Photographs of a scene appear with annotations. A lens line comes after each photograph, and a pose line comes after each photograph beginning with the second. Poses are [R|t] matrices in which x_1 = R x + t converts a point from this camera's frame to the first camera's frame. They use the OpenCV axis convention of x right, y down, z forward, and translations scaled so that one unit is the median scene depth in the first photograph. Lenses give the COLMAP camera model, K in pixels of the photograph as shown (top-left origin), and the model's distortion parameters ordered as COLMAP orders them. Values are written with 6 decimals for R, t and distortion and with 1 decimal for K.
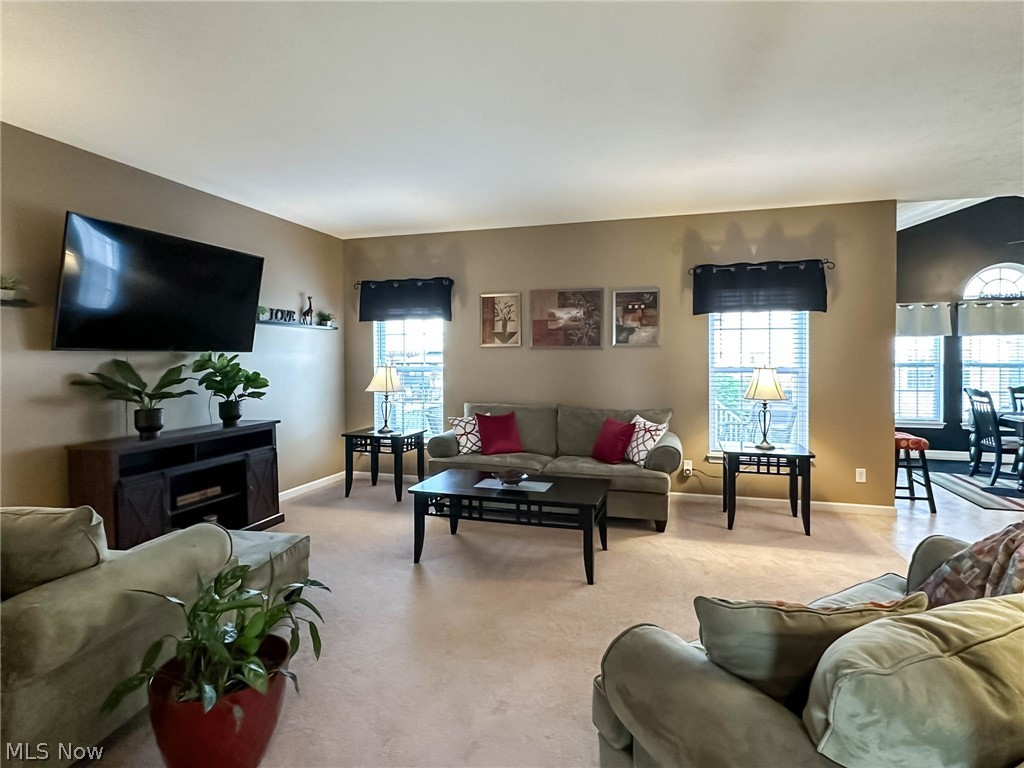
lens RADIAL K [[494.3, 0, 509.1], [0, 494.3, 387.0], [0, 0, 1]] dist [-0.002090, -0.000612]
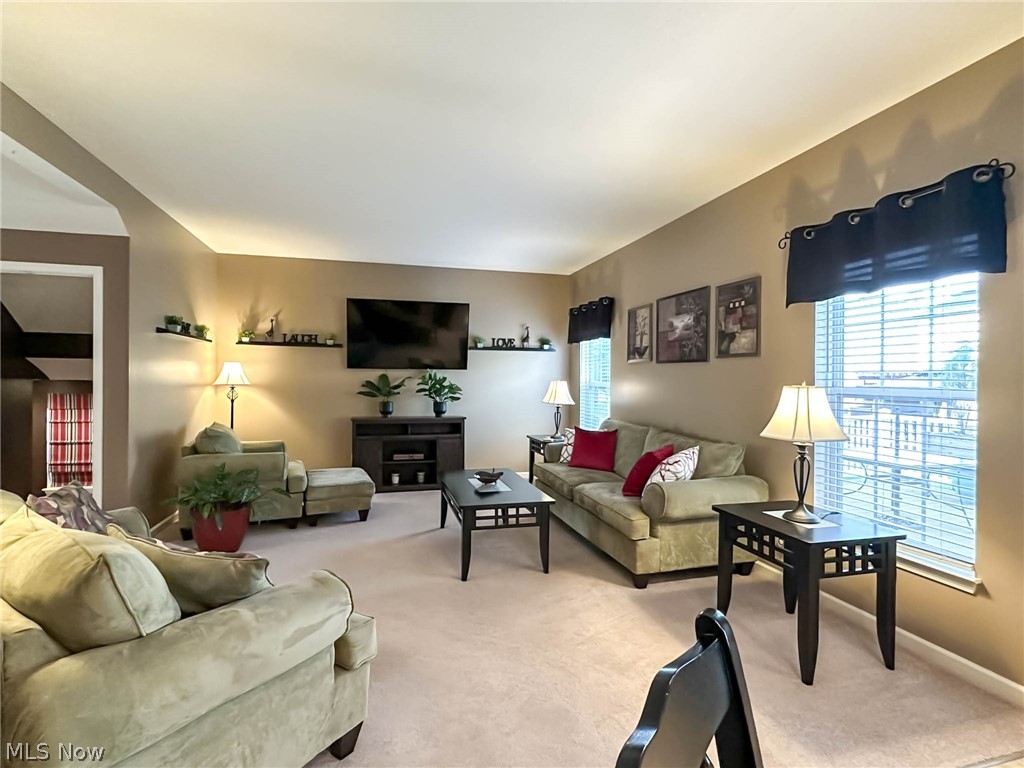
lens RADIAL K [[476.9, 0, 513.2], [0, 476.9, 406.8], [0, 0, 1]] dist [-0.000413, -0.000133]
pose [[0.549335, 0.055476, -0.833759, 0.683455], [-0.059458, 0.997860, 0.027220, -0.007462], [0.833484, 0.034621, 0.551457, 0.325532]]
